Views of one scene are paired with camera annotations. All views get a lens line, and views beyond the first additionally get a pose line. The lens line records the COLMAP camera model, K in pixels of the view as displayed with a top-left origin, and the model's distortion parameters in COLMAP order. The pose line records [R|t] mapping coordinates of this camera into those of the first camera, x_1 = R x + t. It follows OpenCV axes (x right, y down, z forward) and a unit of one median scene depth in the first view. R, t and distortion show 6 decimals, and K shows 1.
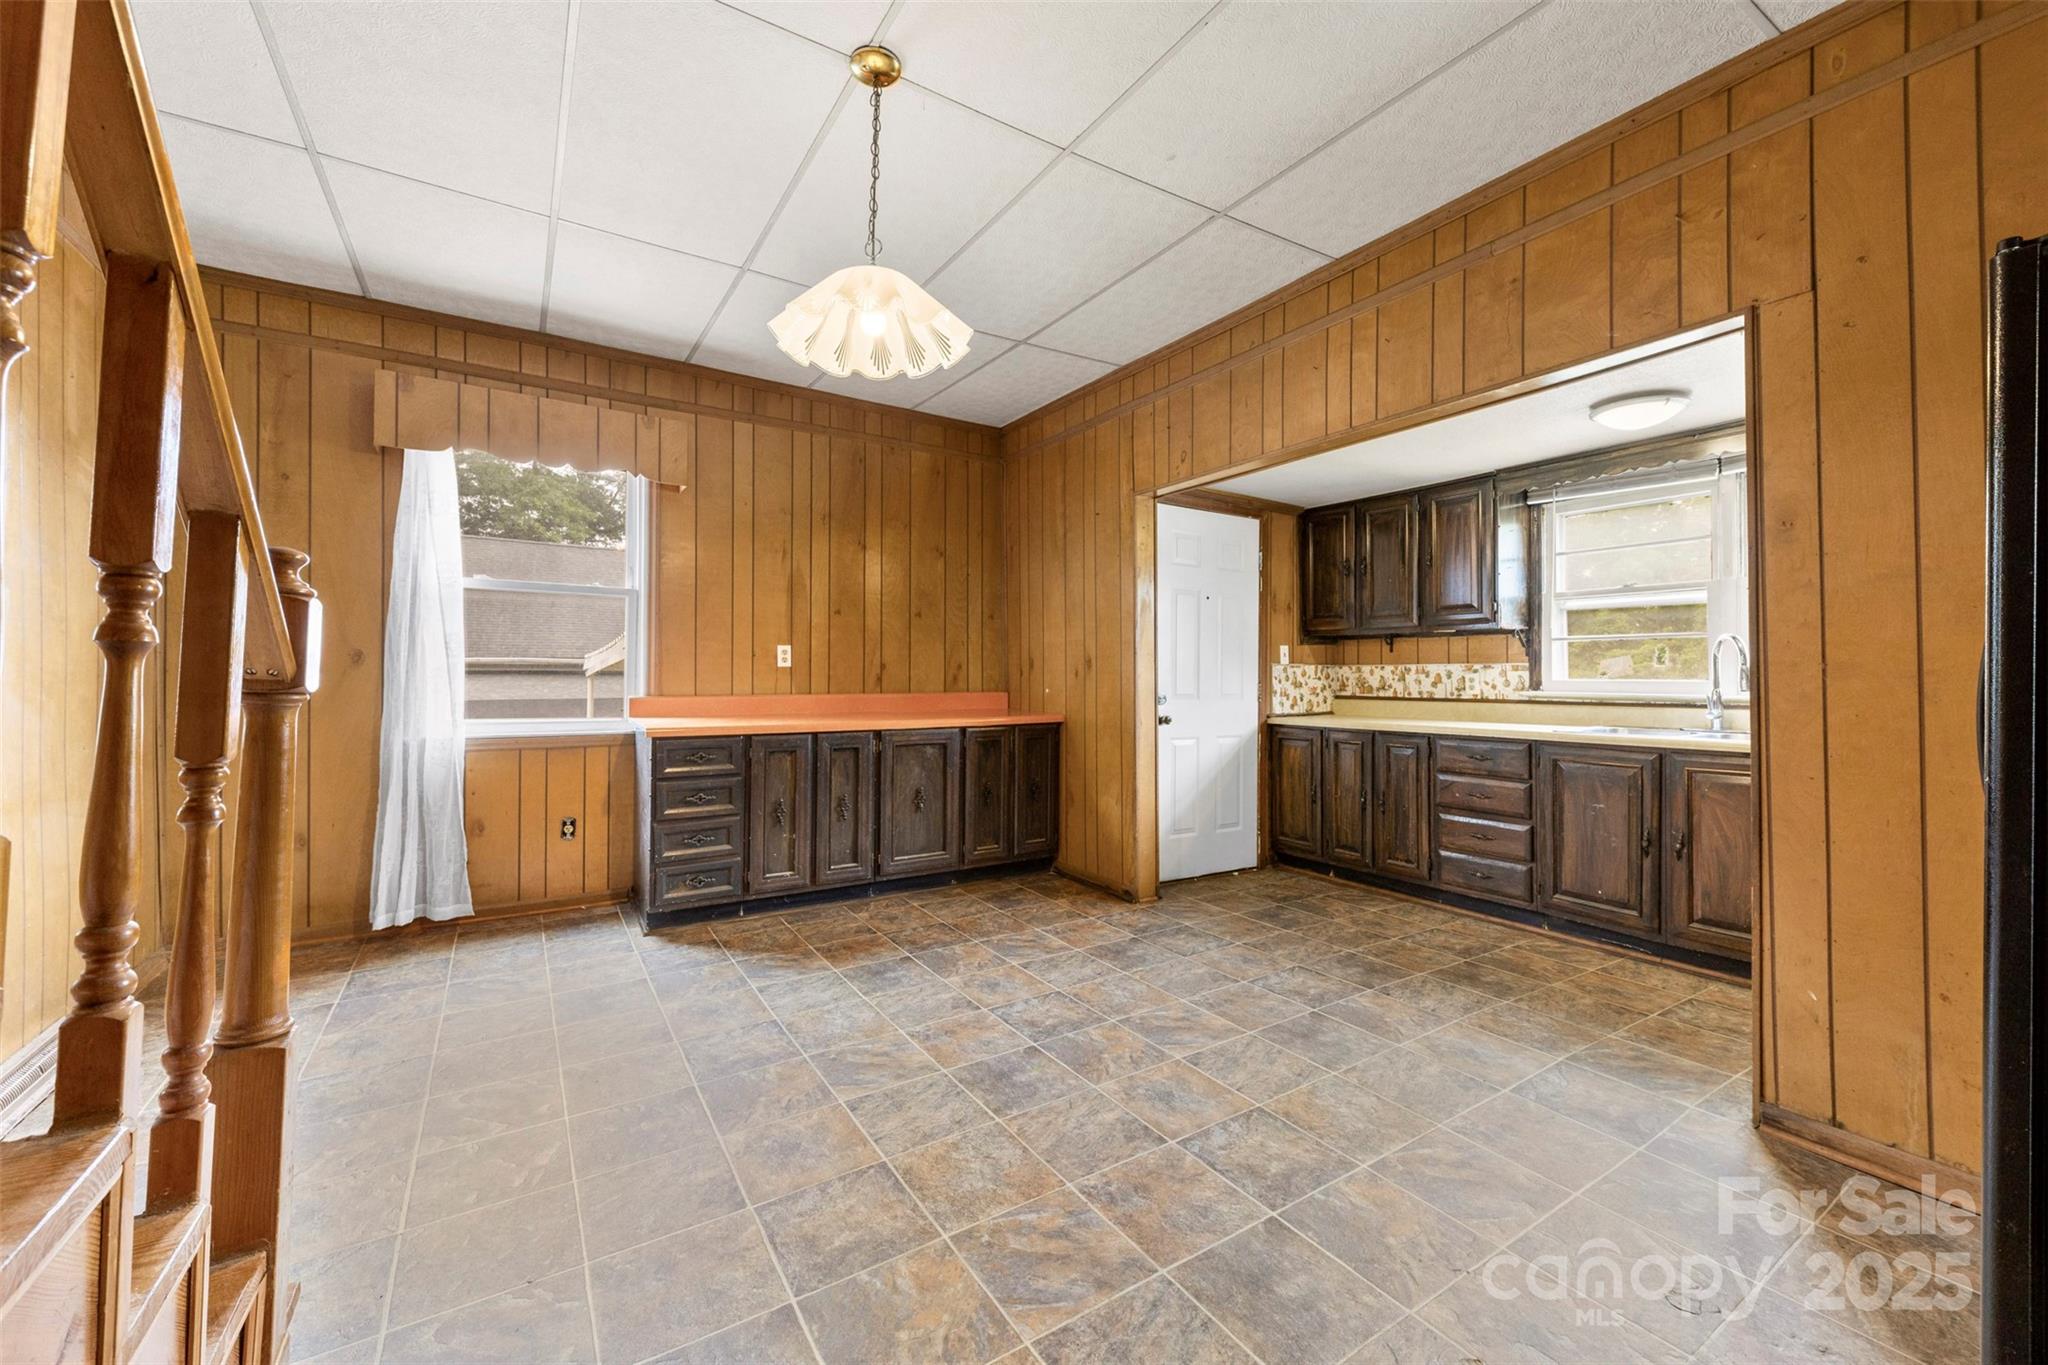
lens RADIAL K [[809.1, 0, 1022.6], [0, 809.1, 667.6], [0, 0, 1]] dist [0.021719, -0.007669]
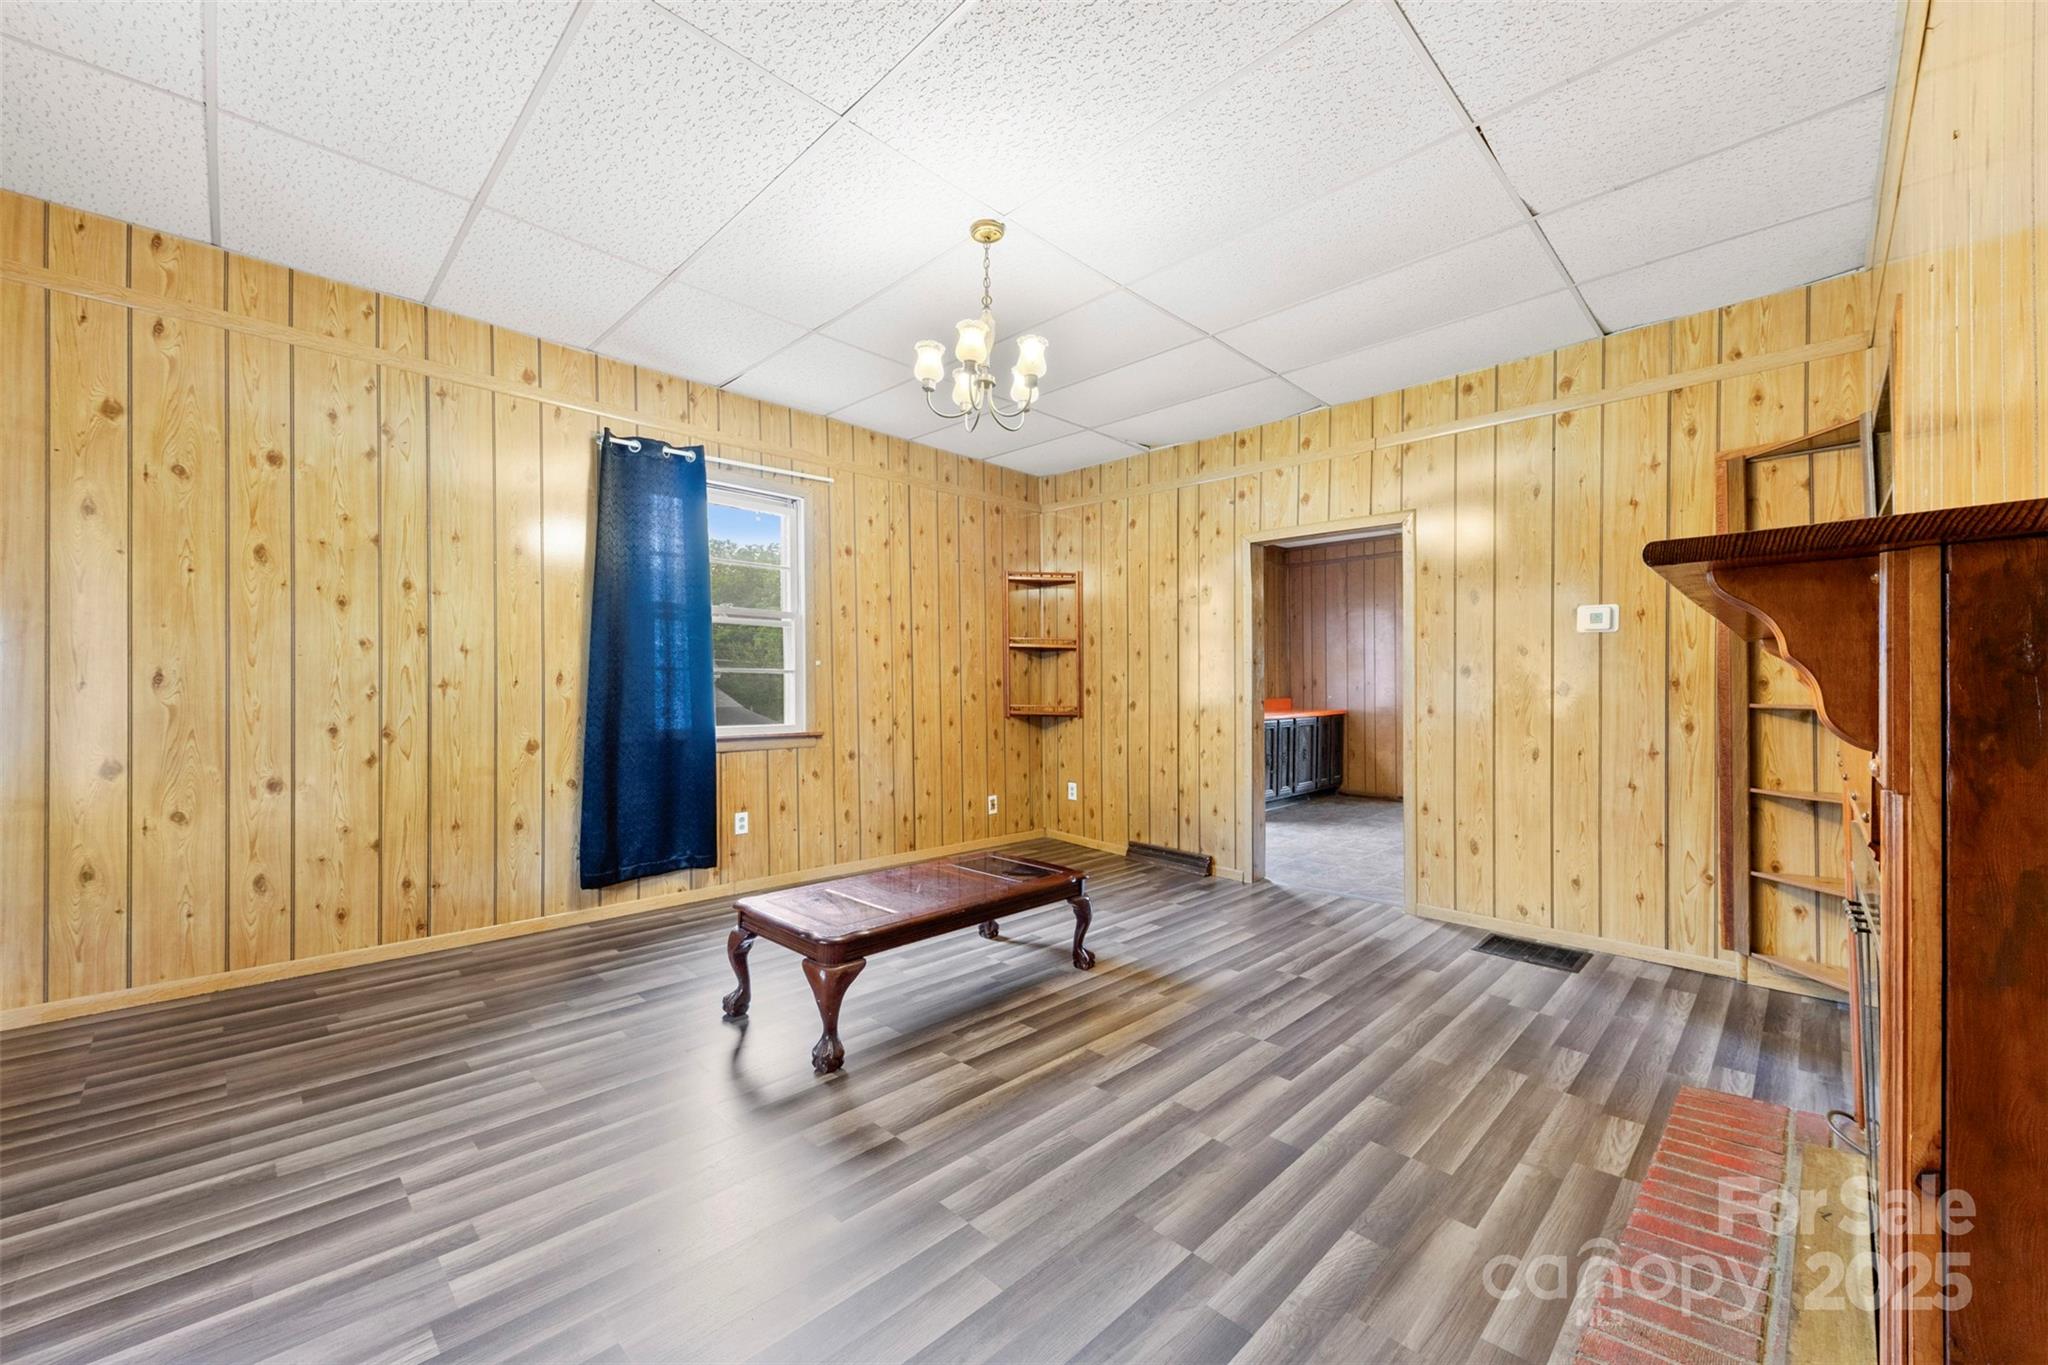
lens RADIAL K [[809.1, 0, 1012.8], [0, 809.1, 692.8], [0, 0, 1]] dist [0.021719, -0.007669]
pose [[0.978720, -0.010243, 0.204945, -1.182920], [0.005936, 0.999749, 0.021622, -0.028915], [-0.205115, -0.019945, 0.978535, -0.732032]]
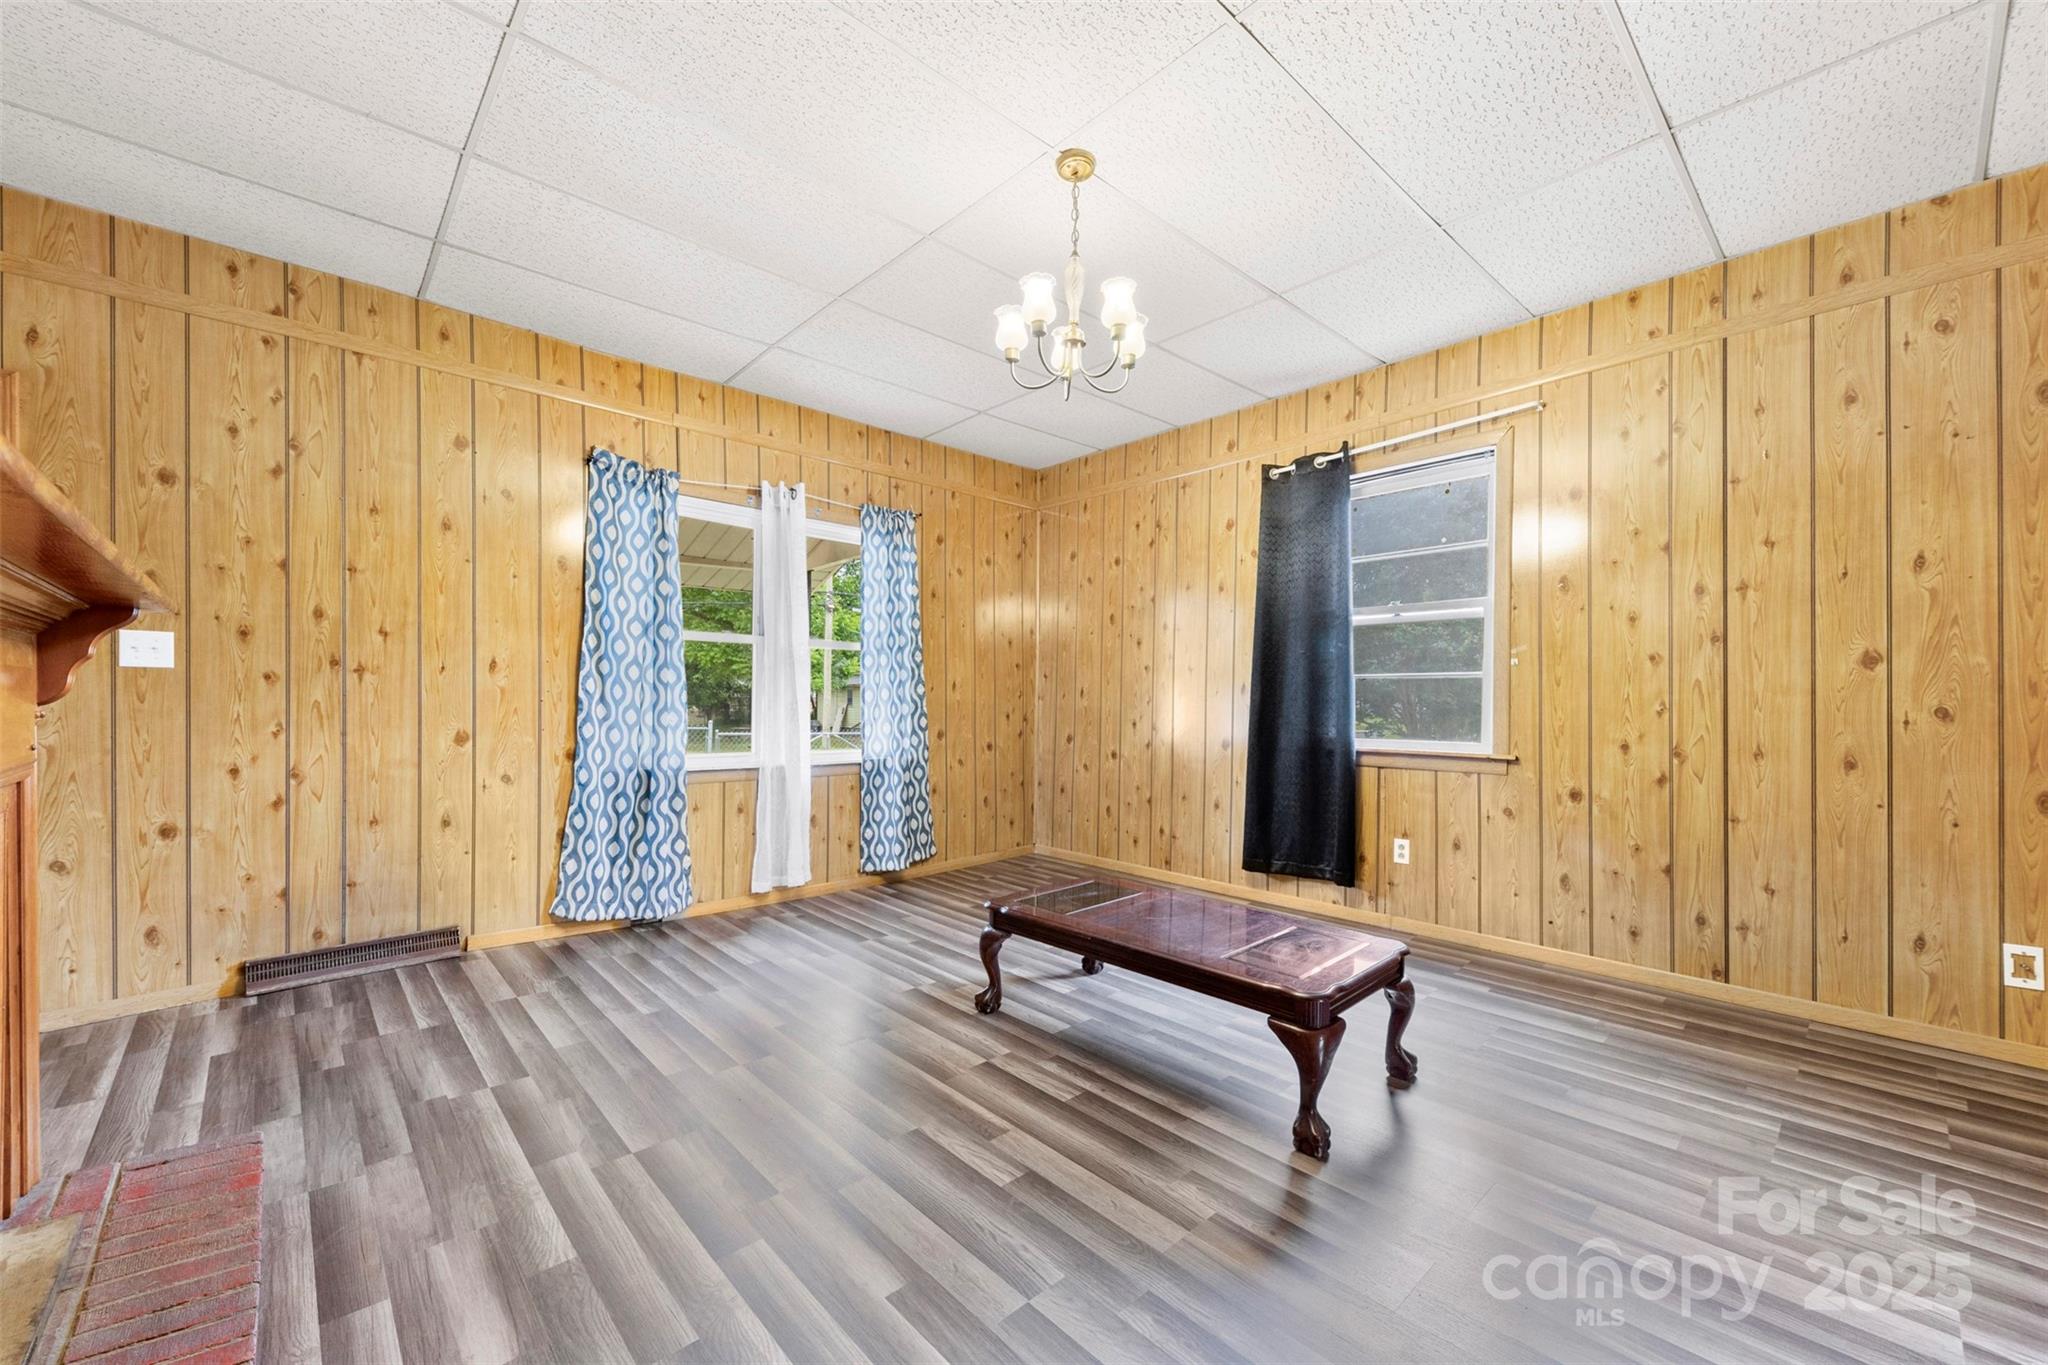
lens RADIAL K [[809.1, 0, 1048.4], [0, 809.1, 709.4], [0, 0, 1]] dist [0.021719, -0.007669]
pose [[0.173993, -0.002346, -0.984744, -0.467157], [0.009093, 0.999958, -0.000775, -0.001872], [0.984705, -0.008819, 0.174007, -0.176980]]
